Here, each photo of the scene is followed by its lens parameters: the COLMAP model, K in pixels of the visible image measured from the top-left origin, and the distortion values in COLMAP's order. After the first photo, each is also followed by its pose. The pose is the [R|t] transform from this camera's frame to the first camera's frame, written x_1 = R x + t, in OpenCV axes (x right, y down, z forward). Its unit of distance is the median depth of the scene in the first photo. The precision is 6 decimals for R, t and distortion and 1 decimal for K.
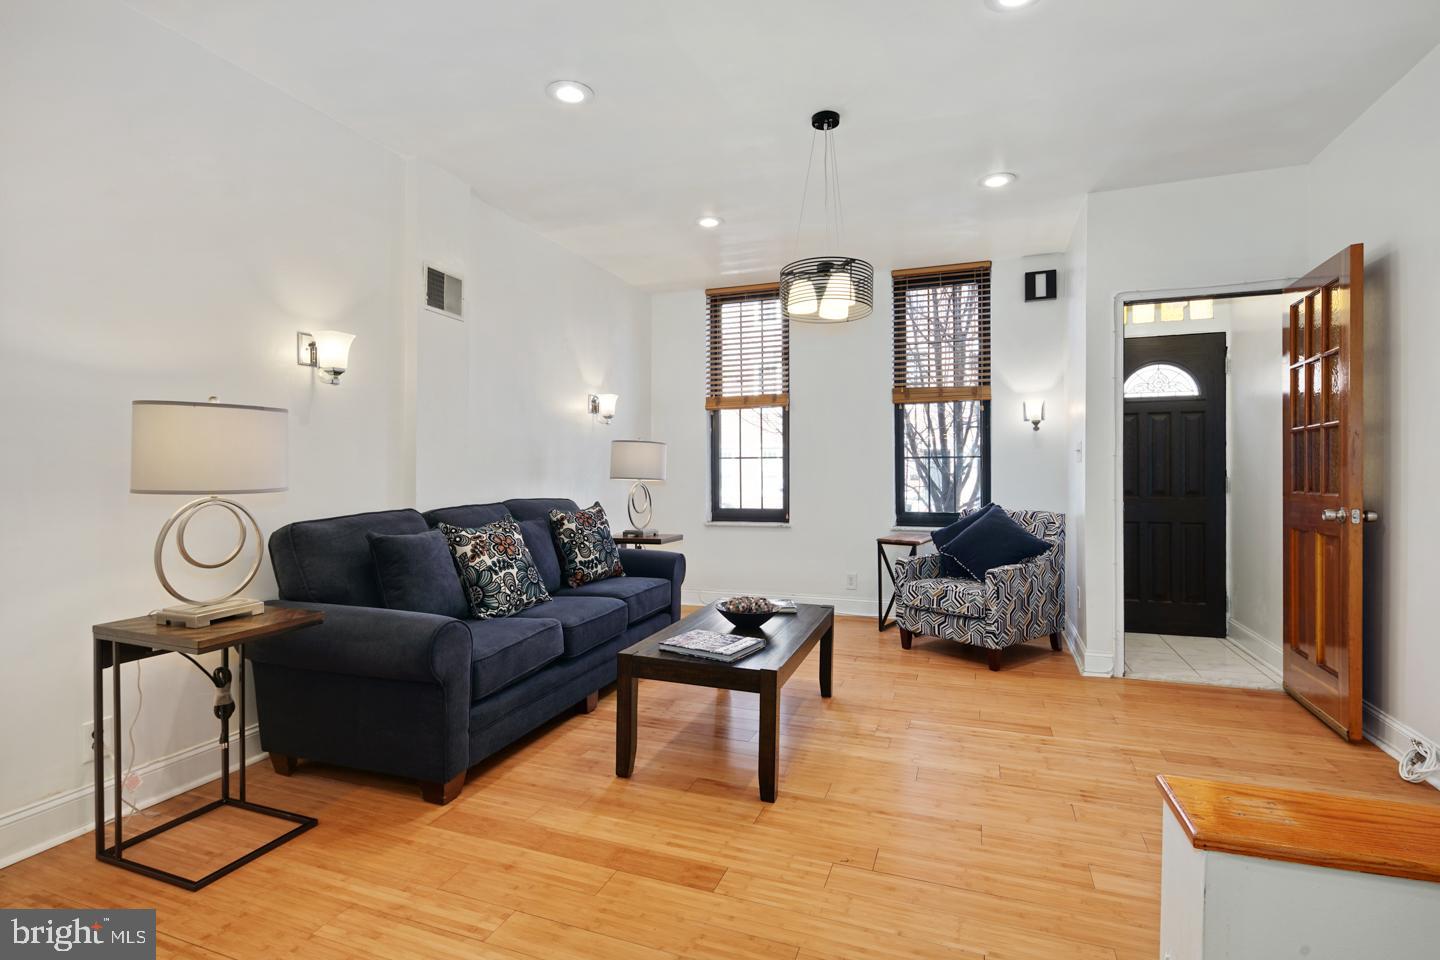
lens RADIAL K [[710.1, 0, 718.8], [0, 710.1, 472.9], [0, 0, 1]] dist [0.006314, -0.003045]
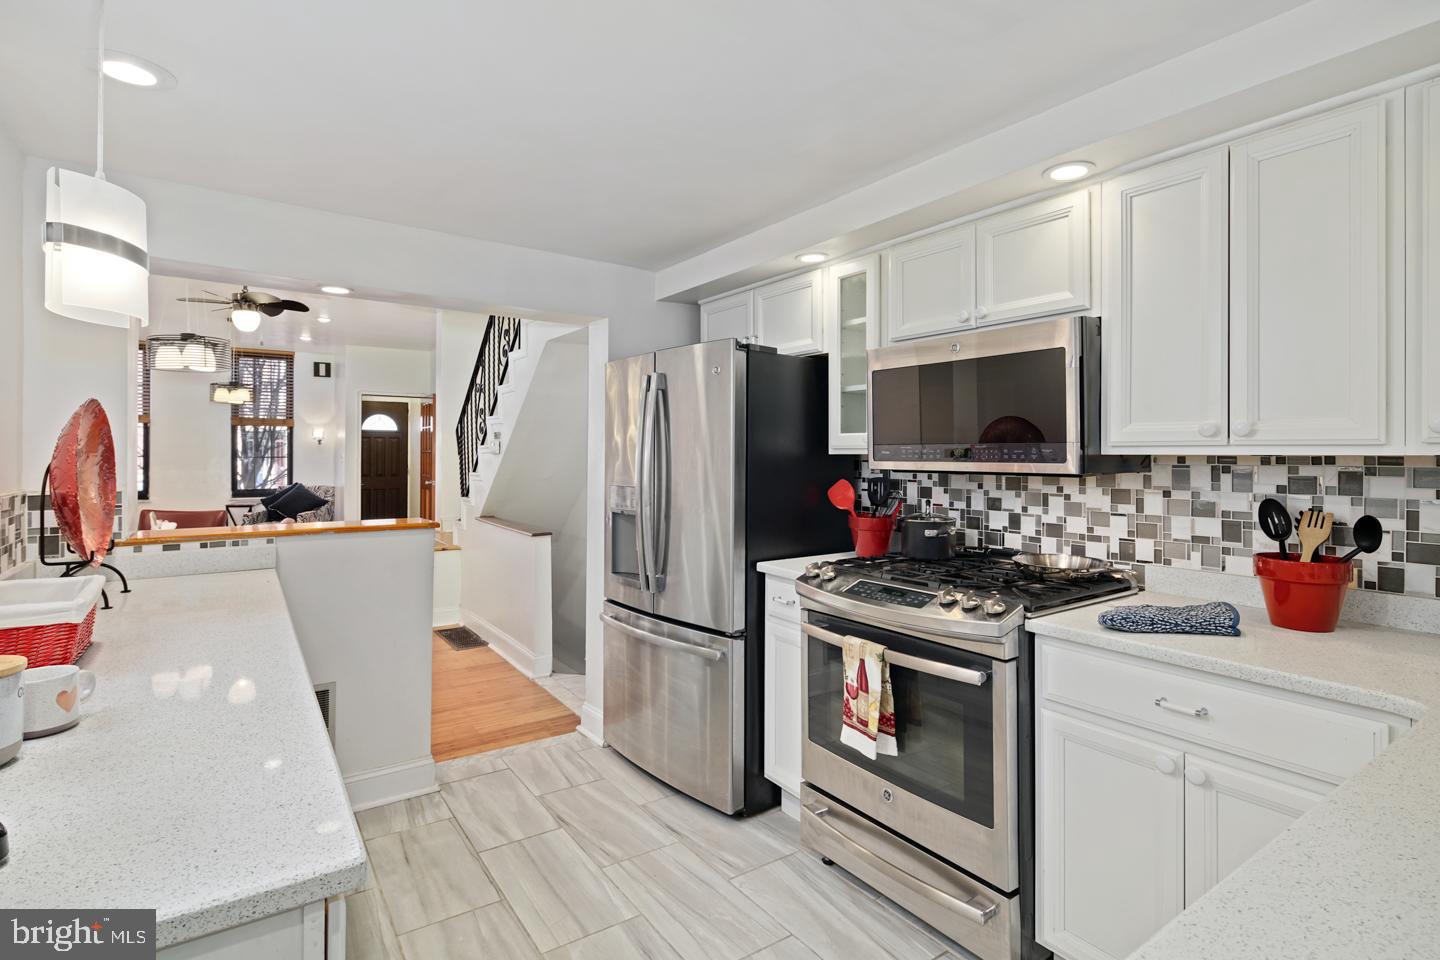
lens RADIAL K [[710.1, 0, 711.7], [0, 710.1, 446.3], [0, 0, 1]] dist [0.006314, -0.003045]
pose [[0.577214, 0.011033, 0.816518, -0.520615], [-0.006082, 0.999939, -0.009213, -0.043151], [-0.816570, 0.000352, 0.577246, -0.995414]]
